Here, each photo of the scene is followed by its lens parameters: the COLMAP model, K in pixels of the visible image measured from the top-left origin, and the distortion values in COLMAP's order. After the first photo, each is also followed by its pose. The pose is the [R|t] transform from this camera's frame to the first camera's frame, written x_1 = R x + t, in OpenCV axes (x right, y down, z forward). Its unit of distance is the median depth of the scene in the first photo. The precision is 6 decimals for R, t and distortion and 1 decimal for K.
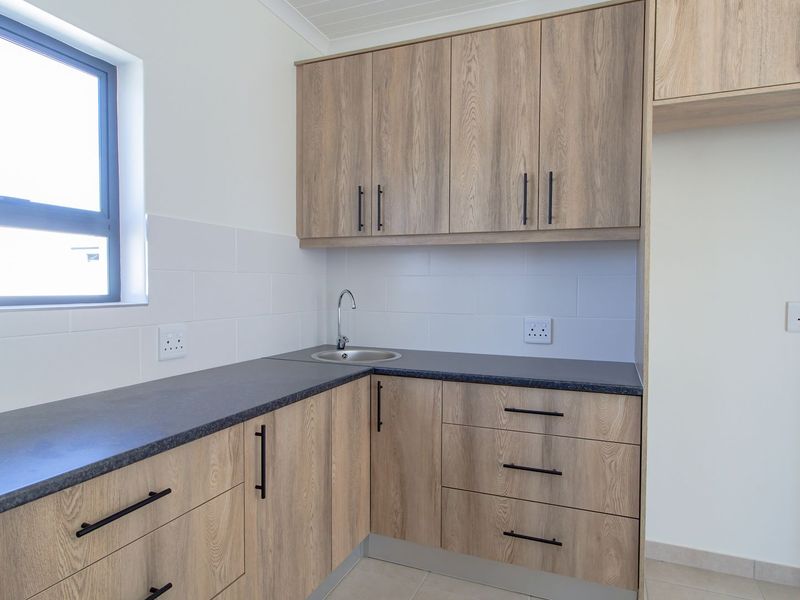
lens RADIAL K [[498.1, 0, 396.1], [0, 498.1, 301.2], [0, 0, 1]] dist [-0.008829, 0.007663]
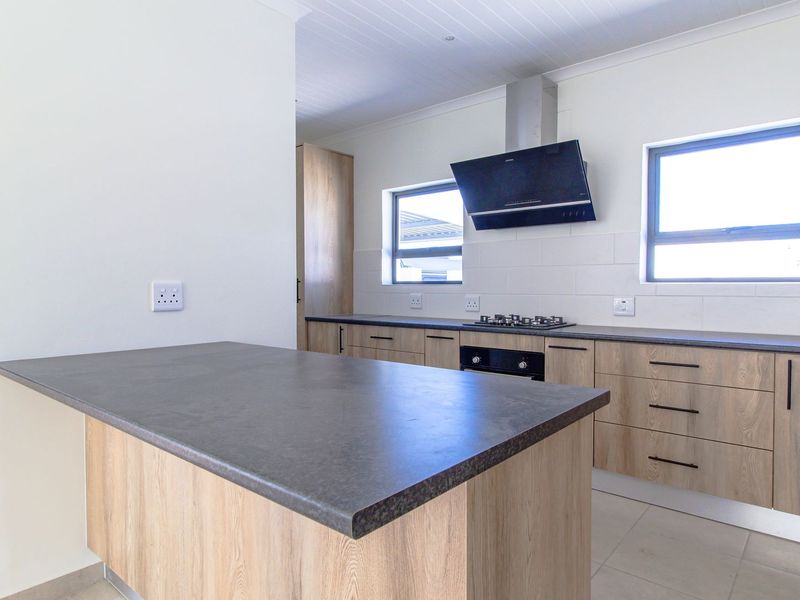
lens RADIAL K [[498.1, 0, 400.2], [0, 498.1, 298.2], [0, 0, 1]] dist [-0.008829, 0.007663]
pose [[-0.309328, 0.015327, -0.950832, 1.096630], [-0.030017, 0.999215, 0.025872, 0.044587], [0.950482, 0.036544, -0.308625, 0.250459]]
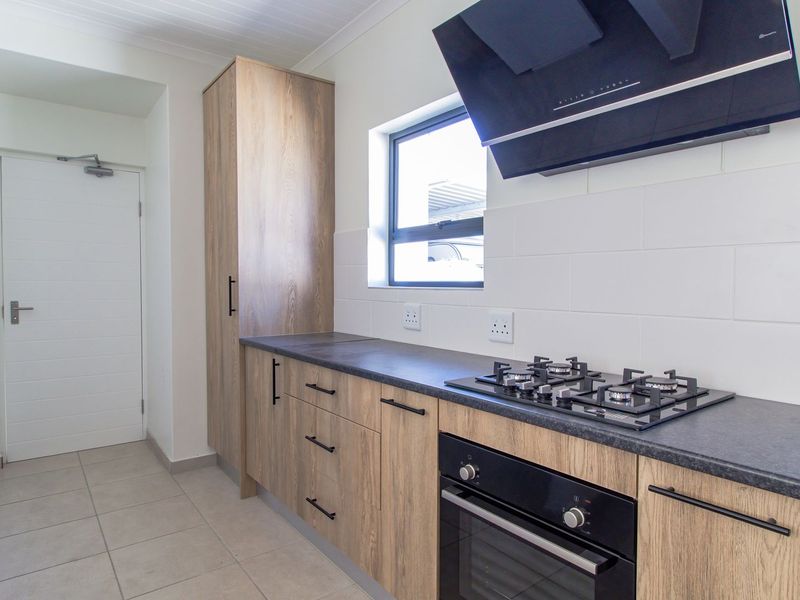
lens RADIAL K [[498.1, 0, 398.9], [0, 498.1, 300.5], [0, 0, 1]] dist [-0.008829, 0.007663]
pose [[-0.510282, 0.026596, -0.859596, 0.122045], [-0.029334, 0.998402, 0.048304, 0.013655], [0.859507, 0.049864, -0.508686, 0.246348]]
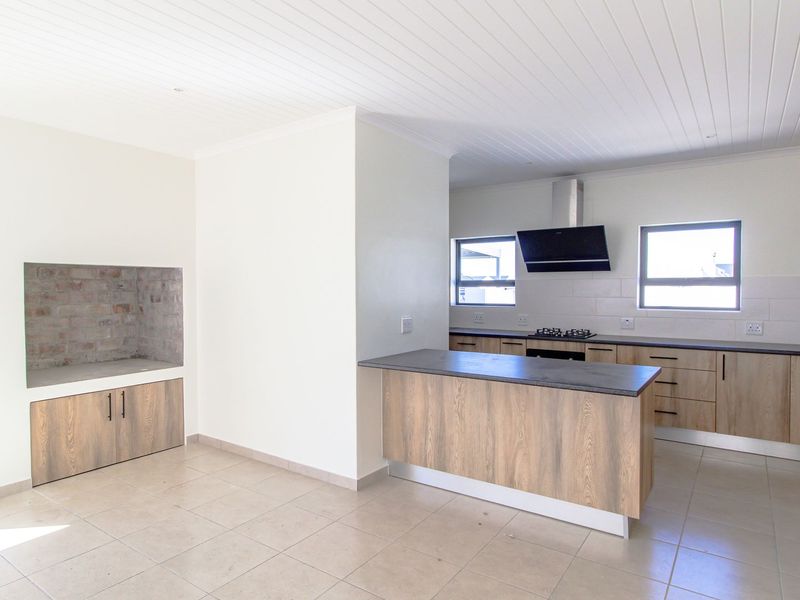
lens RADIAL K [[498.1, 0, 397.7], [0, 498.1, 298.0], [0, 0, 1]] dist [-0.008829, 0.007663]
pose [[-0.213024, 0.013178, -0.976958, 2.144994], [-0.029452, 0.999368, 0.019902, -0.057632], [0.976603, 0.033013, -0.212501, -0.177853]]
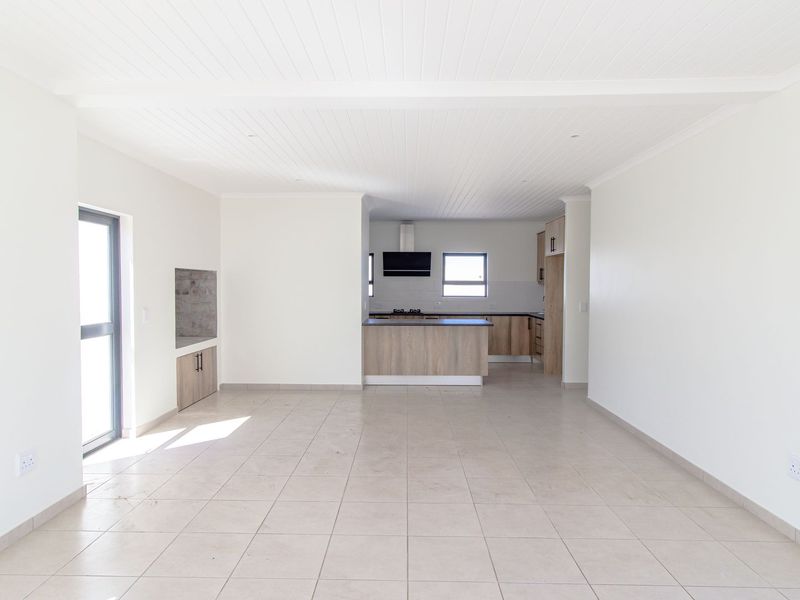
lens RADIAL K [[498.1, 0, 402.5], [0, 498.1, 300.8], [0, 0, 1]] dist [-0.008829, 0.007663]
pose [[0.377987, 0.020811, -0.925577, 3.659860], [-0.027738, 0.999553, 0.011147, 0.005503], [0.925395, 0.021461, 0.378395, -1.670860]]
